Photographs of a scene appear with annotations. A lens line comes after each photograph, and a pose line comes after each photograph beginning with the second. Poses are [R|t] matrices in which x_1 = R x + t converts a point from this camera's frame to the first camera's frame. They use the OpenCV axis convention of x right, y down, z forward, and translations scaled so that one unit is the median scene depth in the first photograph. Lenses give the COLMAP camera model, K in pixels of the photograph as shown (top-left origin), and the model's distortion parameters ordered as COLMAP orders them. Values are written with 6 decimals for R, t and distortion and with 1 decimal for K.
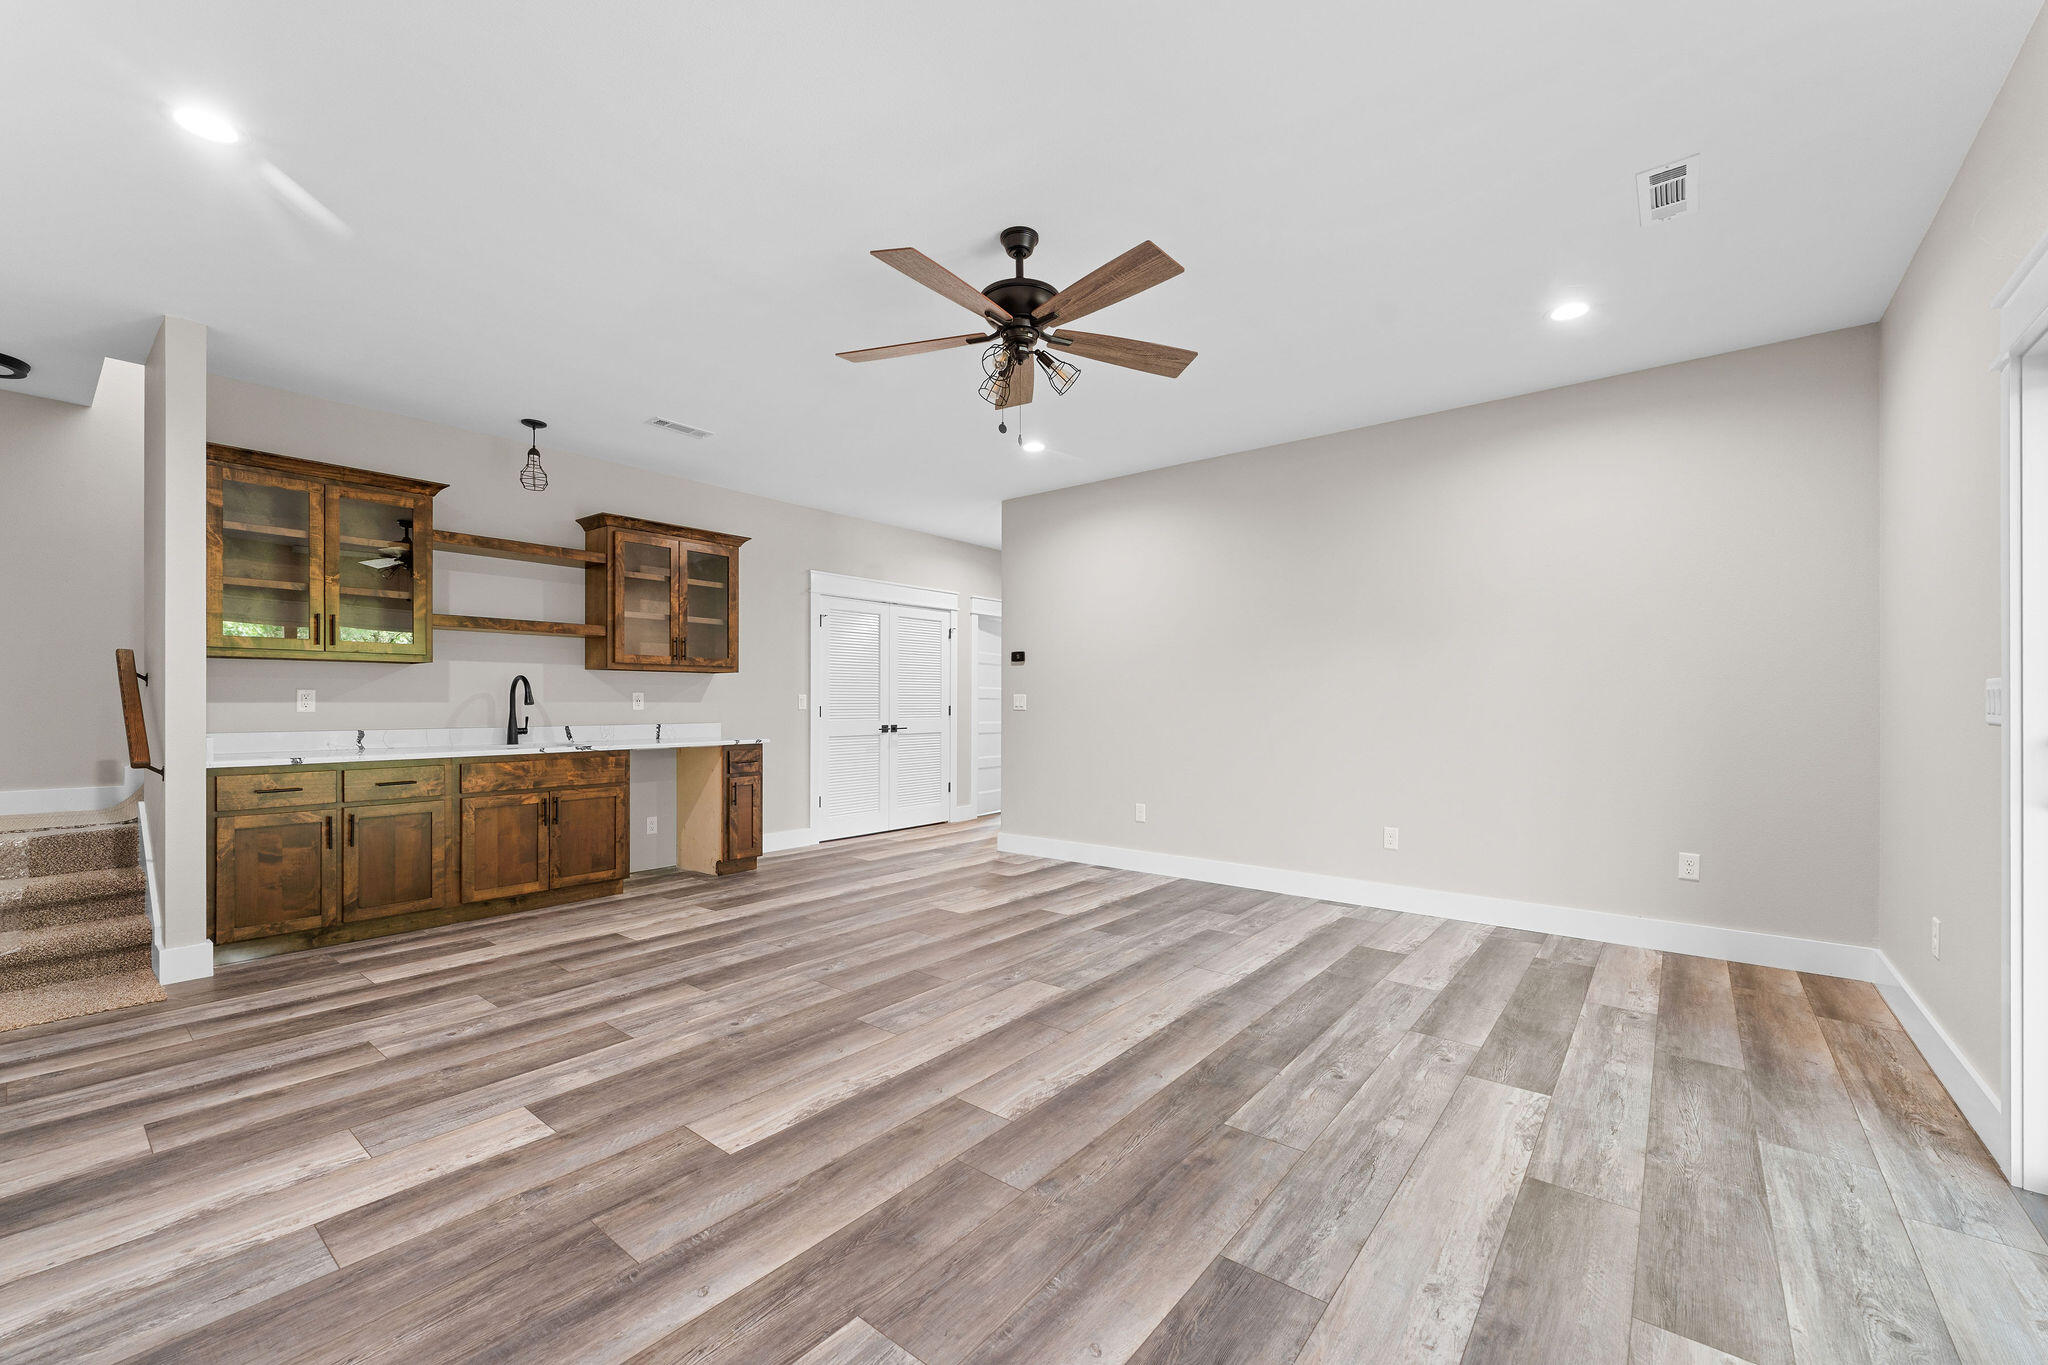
lens RADIAL K [[819.7, 0, 1018.9], [0, 819.7, 697.4], [0, 0, 1]] dist [0.002660, -0.000828]
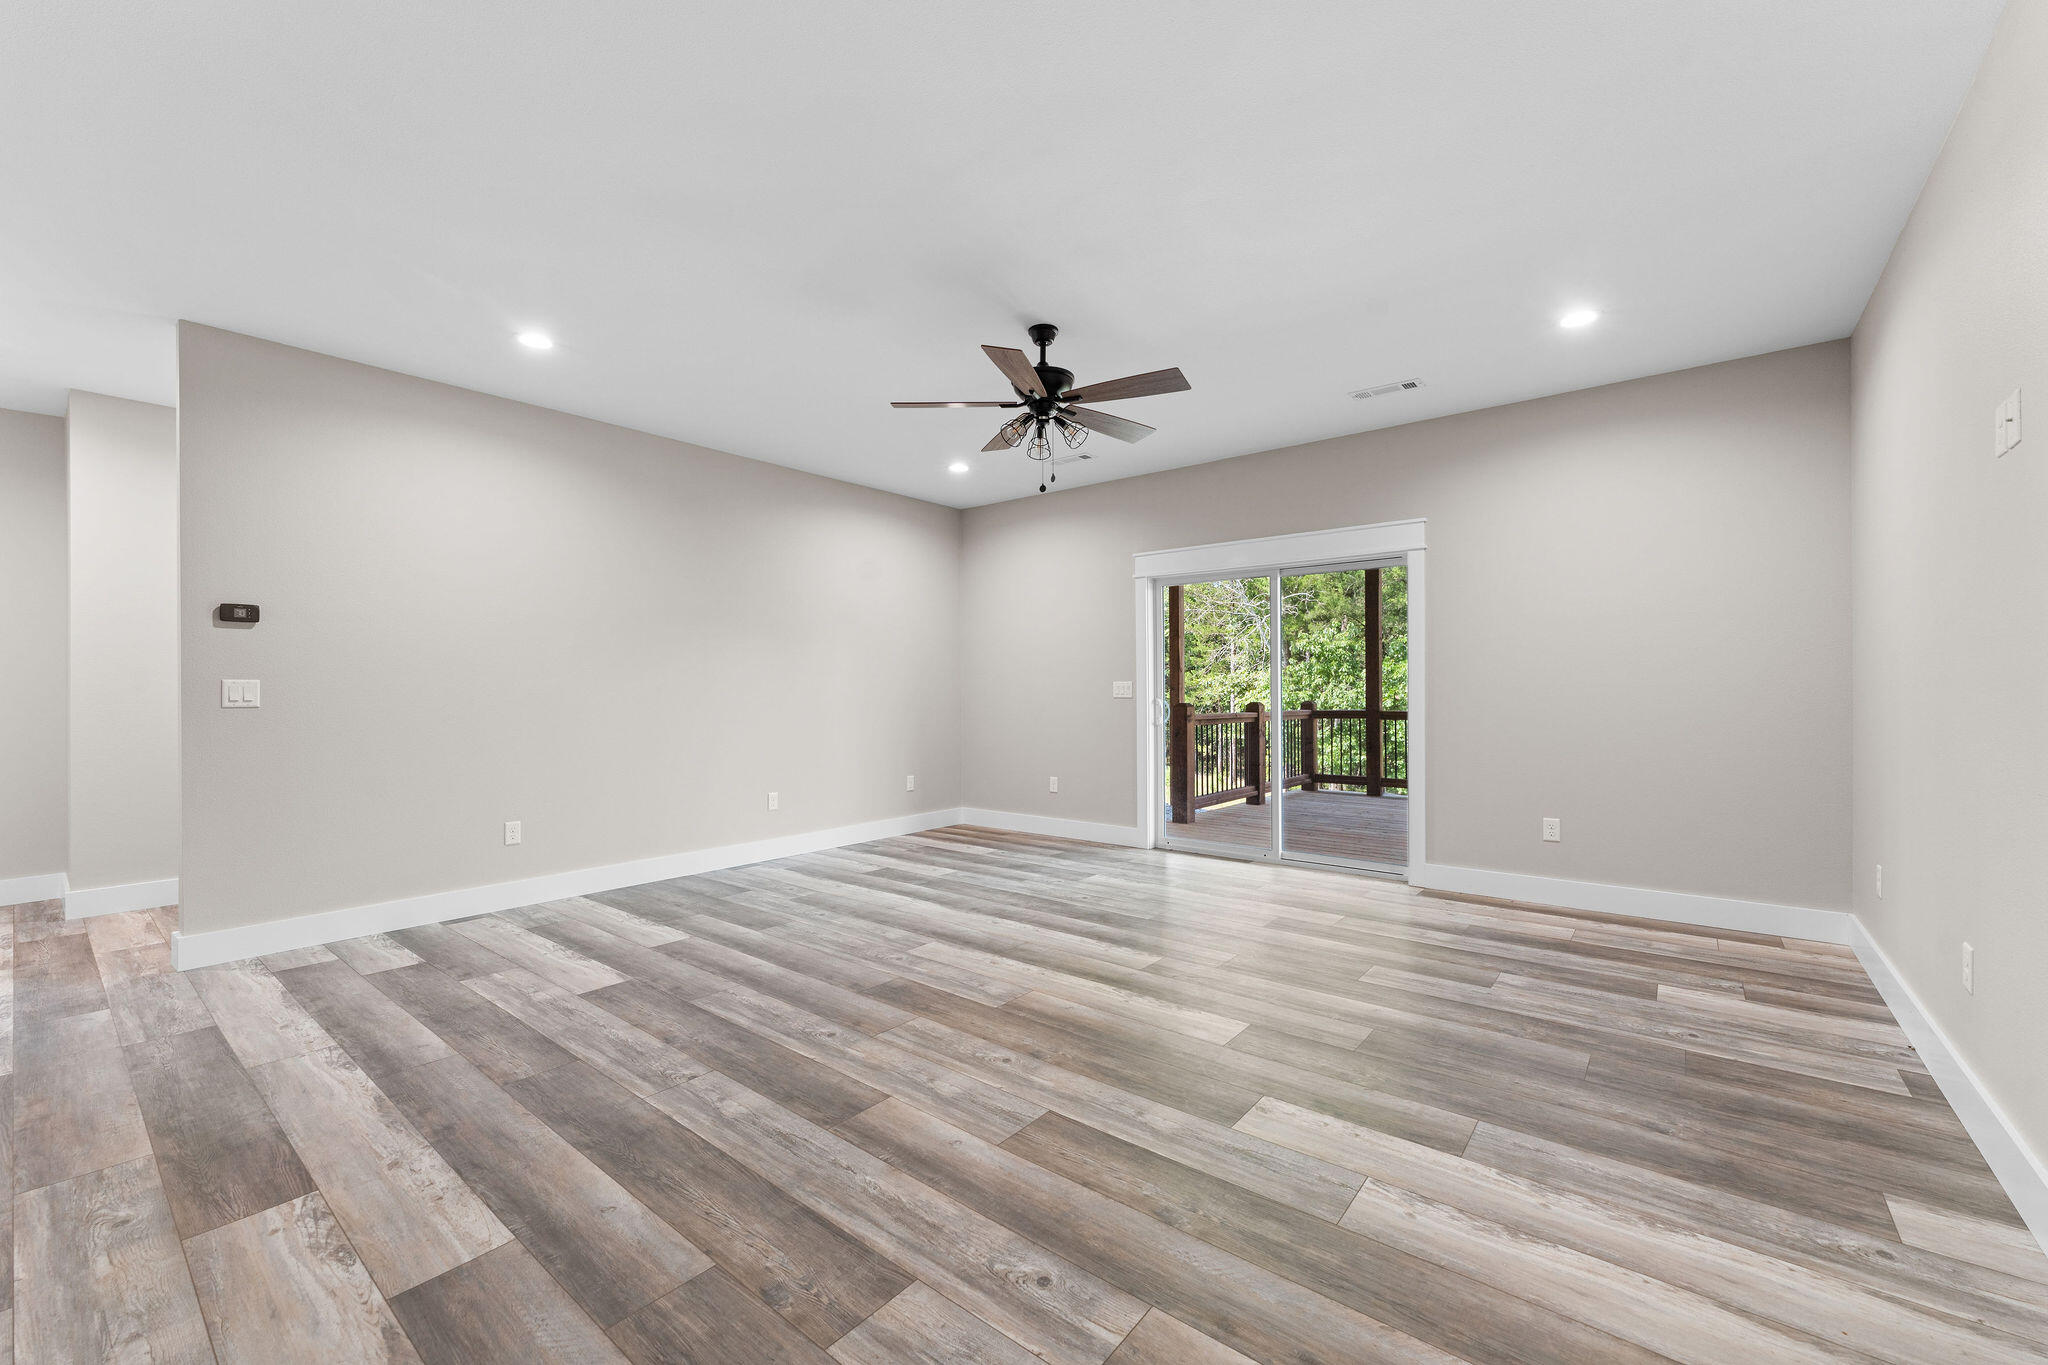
lens RADIAL K [[819.7, 0, 1011.4], [0, 819.7, 686.4], [0, 0, 1]] dist [0.002660, -0.000828]
pose [[0.005666, 0.003646, 0.999977, -1.124975], [-0.003431, 0.999988, -0.003626, 0.002088], [-0.999978, -0.003411, 0.005678, 0.912008]]
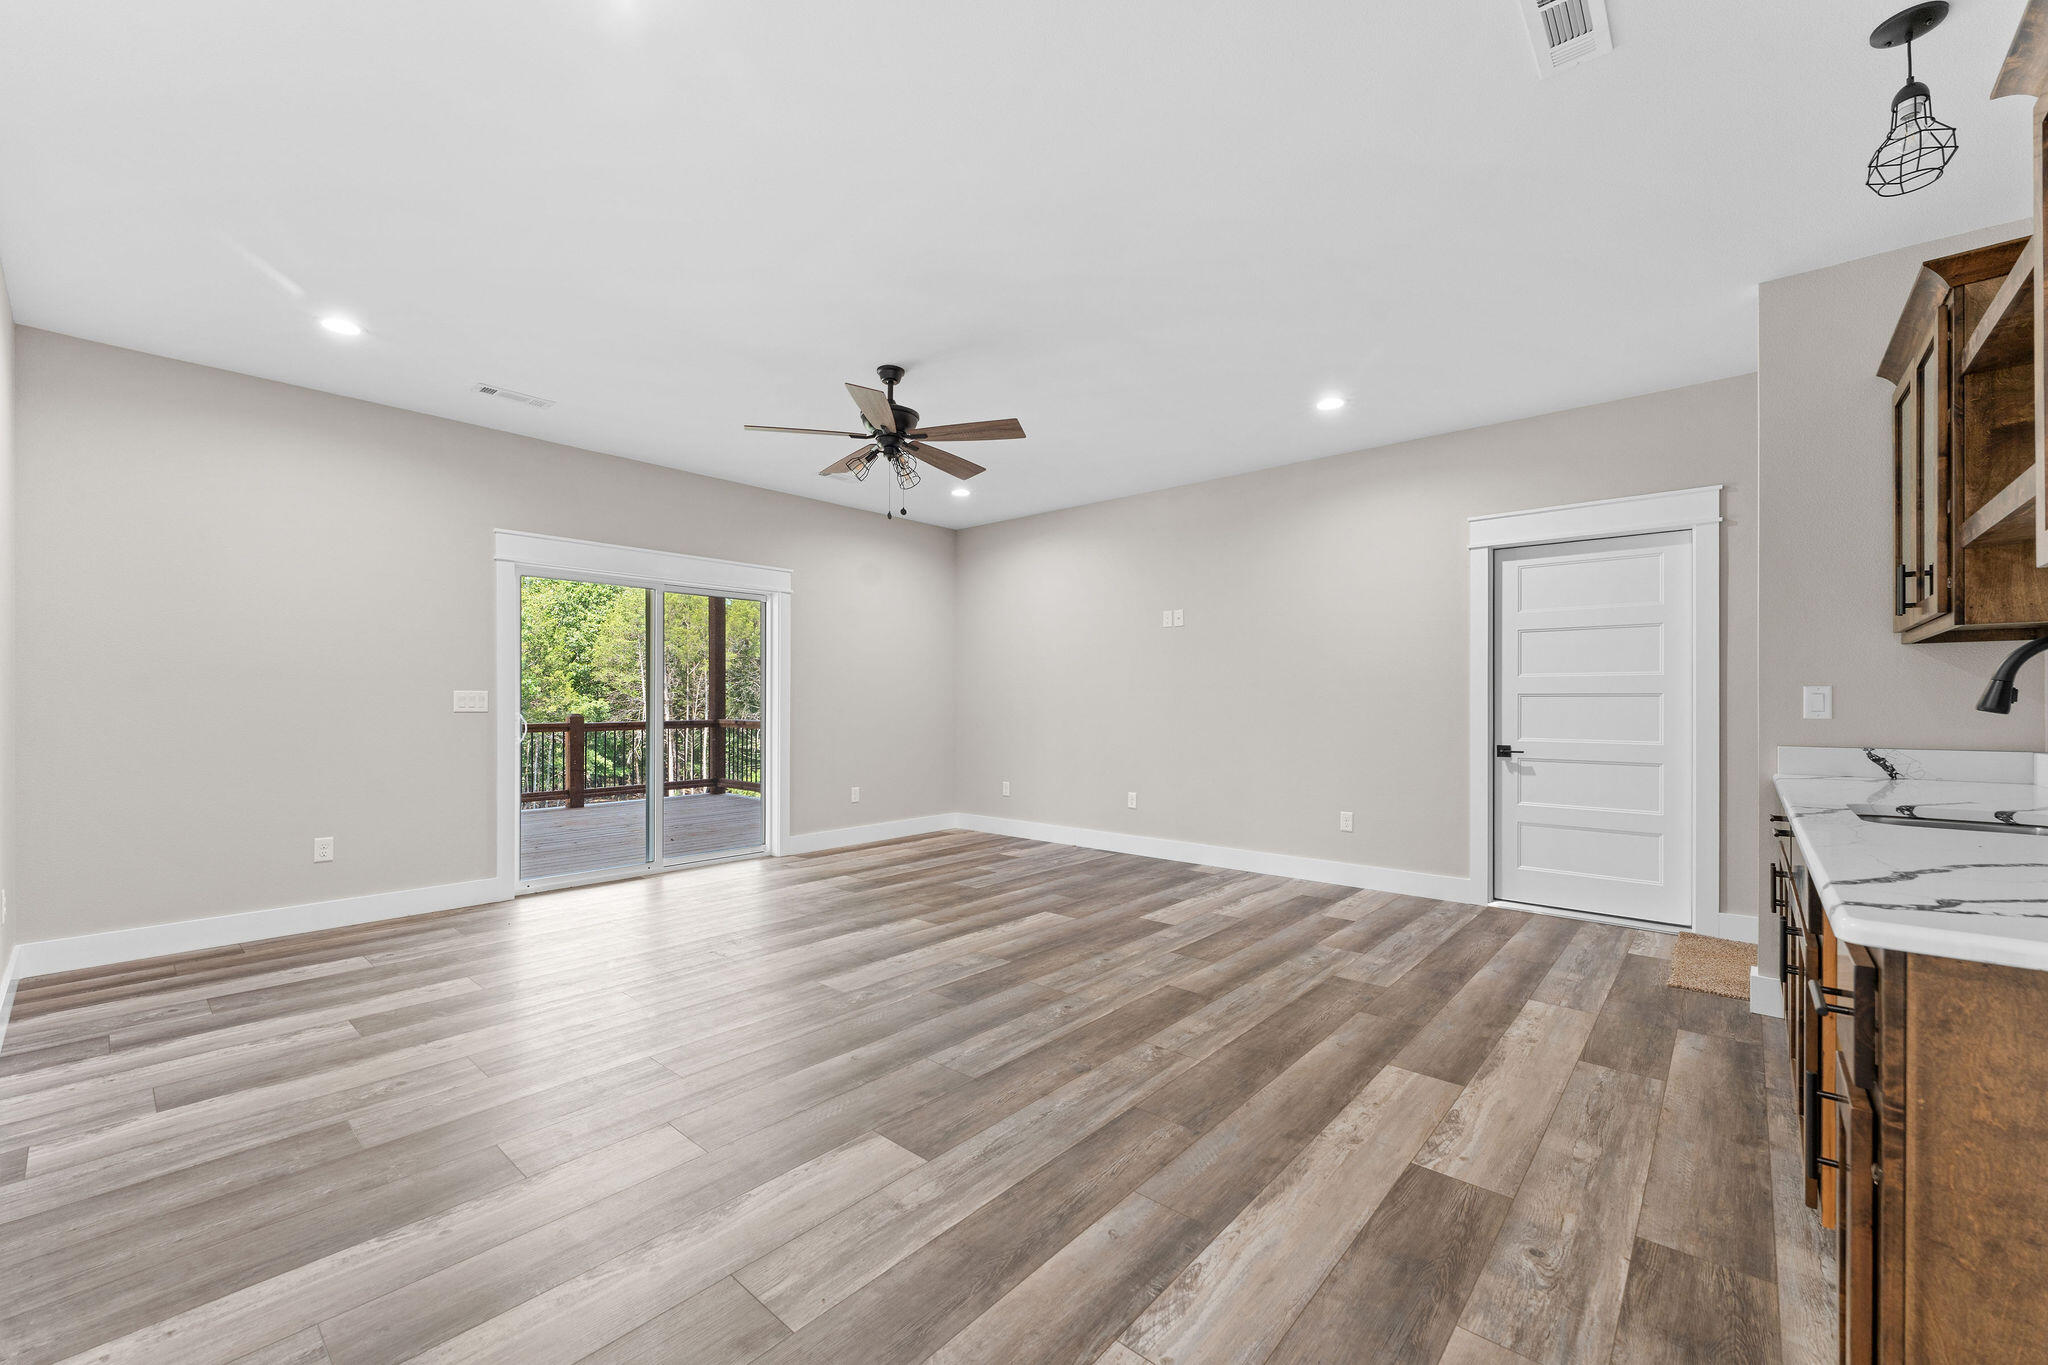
lens RADIAL K [[819.7, 0, 1020.8], [0, 819.7, 701.4], [0, 0, 1]] dist [0.002660, -0.000828]
pose [[-0.999296, -0.002452, 0.037427, -0.240246], [-0.002773, 0.999960, -0.008546, 0.011559], [-0.037405, -0.008644, -0.999263, 2.085310]]
